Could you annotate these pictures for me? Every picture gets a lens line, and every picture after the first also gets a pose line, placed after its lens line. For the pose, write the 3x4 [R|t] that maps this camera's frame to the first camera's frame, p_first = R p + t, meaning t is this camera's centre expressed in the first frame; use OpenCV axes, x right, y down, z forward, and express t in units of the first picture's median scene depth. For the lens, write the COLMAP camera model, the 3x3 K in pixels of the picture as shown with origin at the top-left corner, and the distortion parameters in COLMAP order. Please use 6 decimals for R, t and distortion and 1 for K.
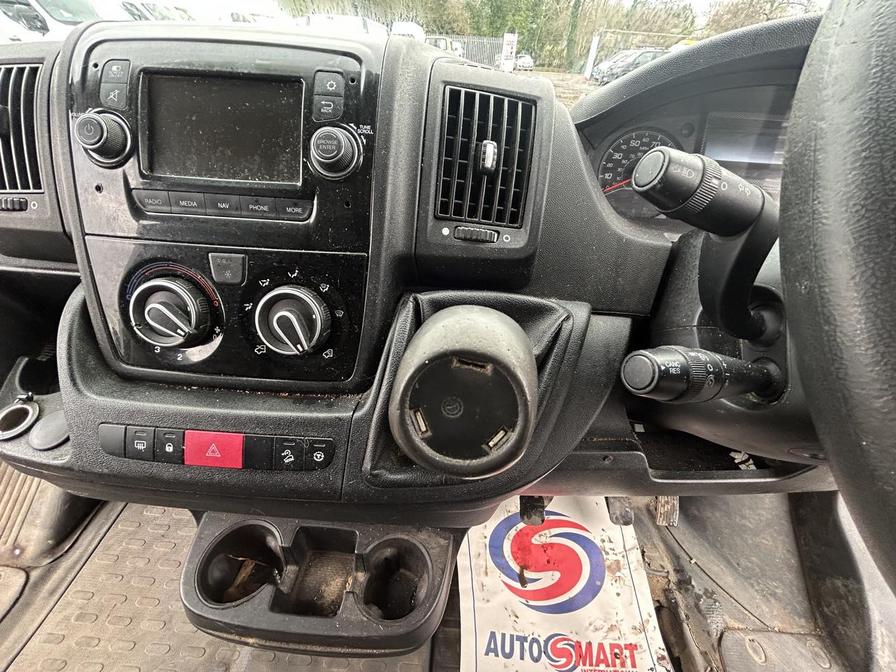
lens RADIAL K [[364.3, 0, 450.5], [0, 364.3, 337.1], [0, 0, 1]] dist [-0.000597, 0.000244]
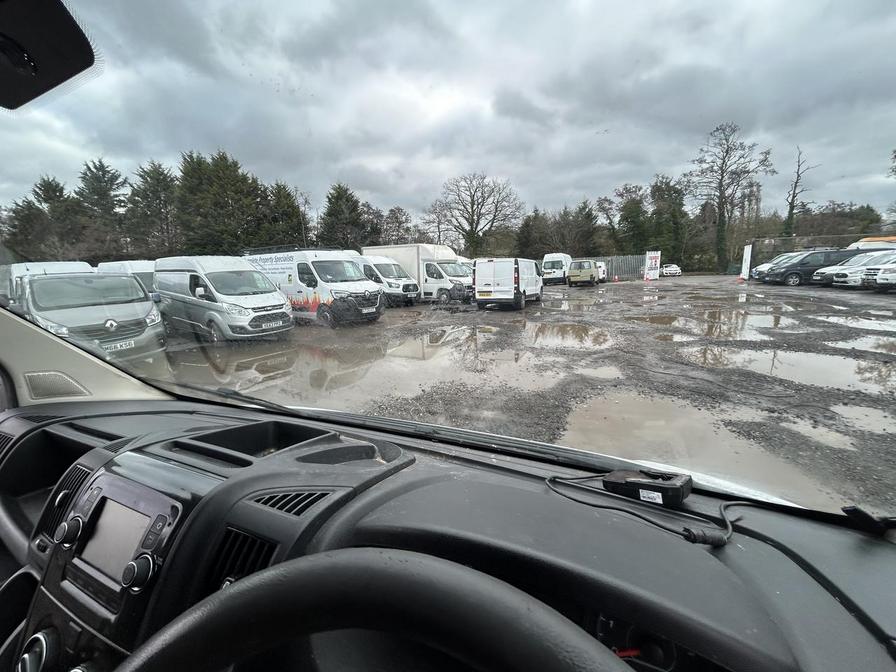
lens RADIAL K [[364.3, 0, 448.8], [0, 364.3, 335.6], [0, 0, 1]] dist [-0.000597, 0.000244]
pose [[0.922850, -0.014997, -0.384868, 0.501073], [-0.168782, 0.882443, -0.439098, -0.361484], [0.346209, 0.470180, 0.811831, -0.057371]]
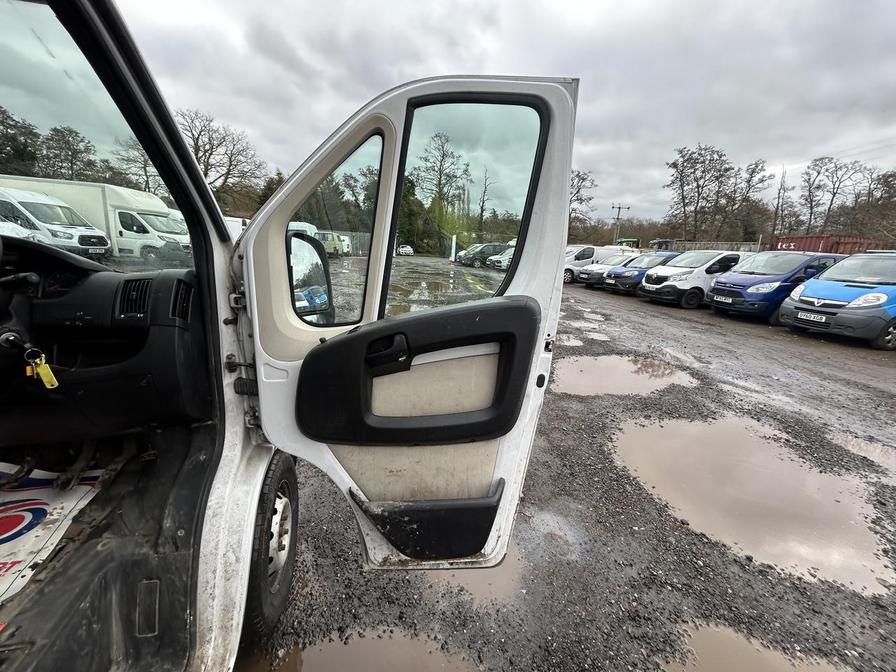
lens RADIAL K [[364.3, 0, 450.2], [0, 364.3, 336.7], [0, 0, 1]] dist [-0.000597, 0.000244]
pose [[0.969128, -0.047537, 0.241934, 1.707413], [0.140725, 0.912361, -0.384441, 0.737882], [-0.202456, 0.406618, 0.890883, -0.972053]]
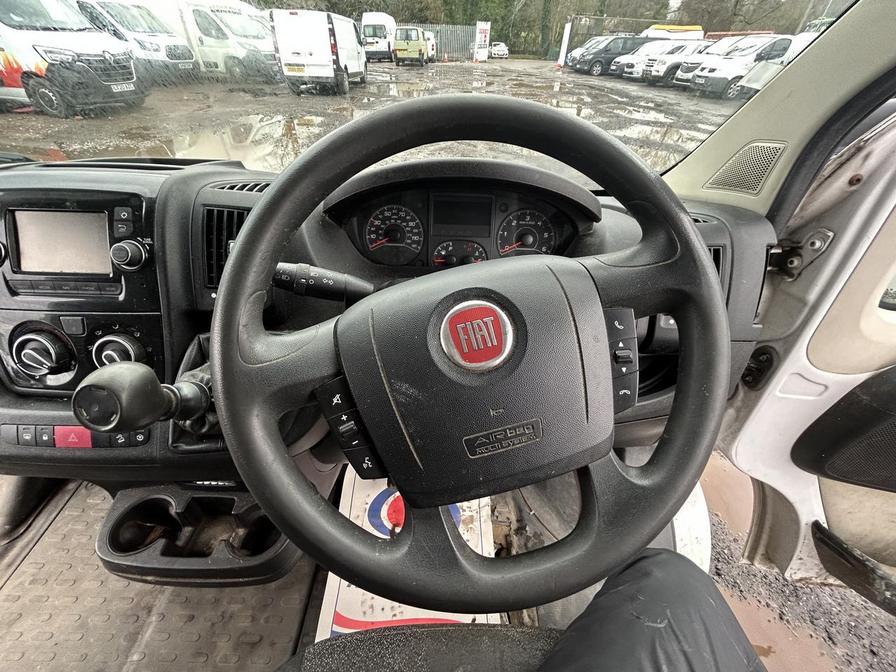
lens RADIAL K [[364.3, 0, 450.2], [0, 364.3, 337.4], [0, 0, 1]] dist [-0.000597, 0.000244]
pose [[0.998621, -0.045198, 0.026712, 0.379283], [0.044604, 0.998753, 0.022440, -0.035790], [-0.027693, -0.021217, 0.999391, -0.248930]]
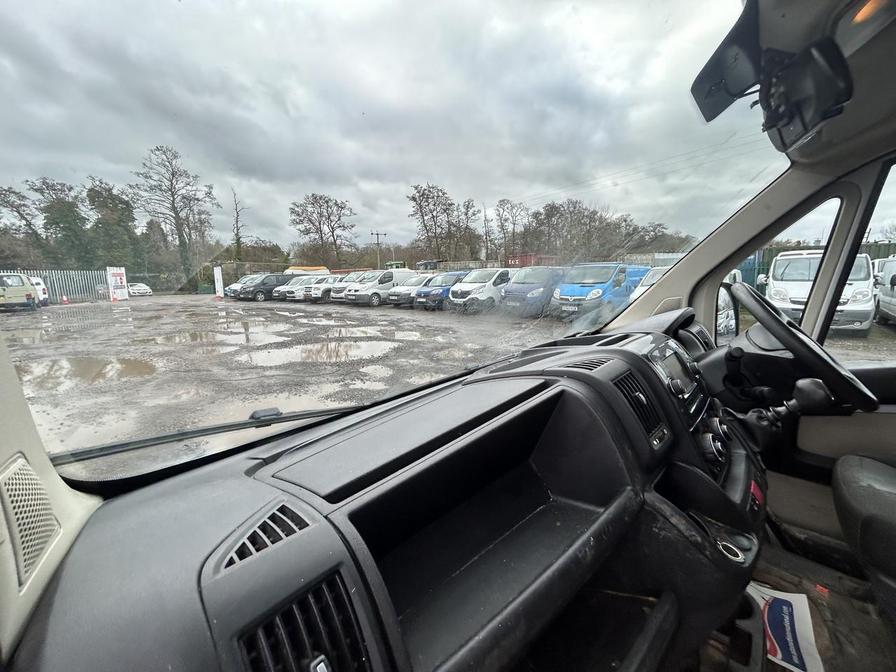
lens RADIAL K [[364.3, 0, 450.2], [0, 364.3, 337.5], [0, 0, 1]] dist [-0.000597, 0.000244]
pose [[0.630822, -0.180824, 0.754563, -1.365603], [0.512990, 0.826804, -0.230729, -0.243607], [-0.582155, 0.532633, 0.614327, -0.128611]]
